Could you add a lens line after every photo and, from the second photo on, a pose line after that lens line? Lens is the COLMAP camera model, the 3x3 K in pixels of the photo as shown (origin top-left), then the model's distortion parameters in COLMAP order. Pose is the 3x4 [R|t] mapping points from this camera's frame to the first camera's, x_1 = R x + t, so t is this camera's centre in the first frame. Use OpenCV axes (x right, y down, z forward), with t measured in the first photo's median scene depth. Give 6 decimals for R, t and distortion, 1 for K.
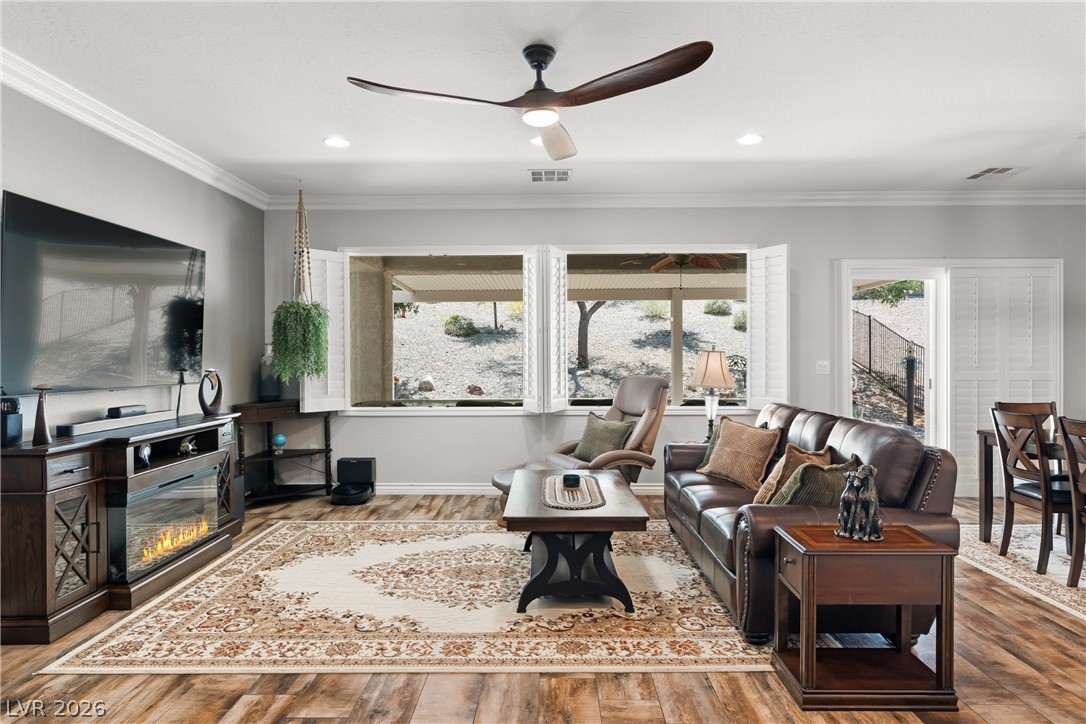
lens RADIAL K [[630.6, 0, 543.4], [0, 630.6, 360.0], [0, 0, 1]] dist [-0.003744, 0.002440]
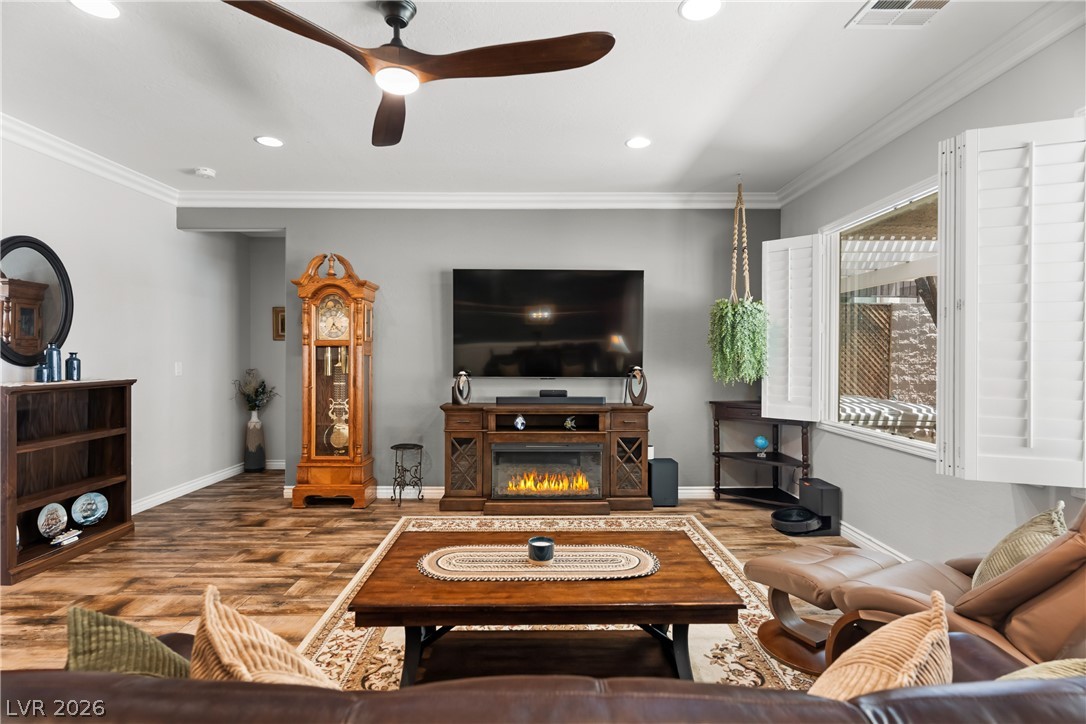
lens RADIAL K [[525.9, 0, 543.0], [0, 525.9, 362.0], [0, 0, 1]] dist [-0.001501, 0.000814]
pose [[0.022696, 0.018358, -0.999574, 0.553977], [-0.008574, 0.999798, 0.018167, -0.014486], [0.999706, 0.008158, 0.022848, 0.916970]]
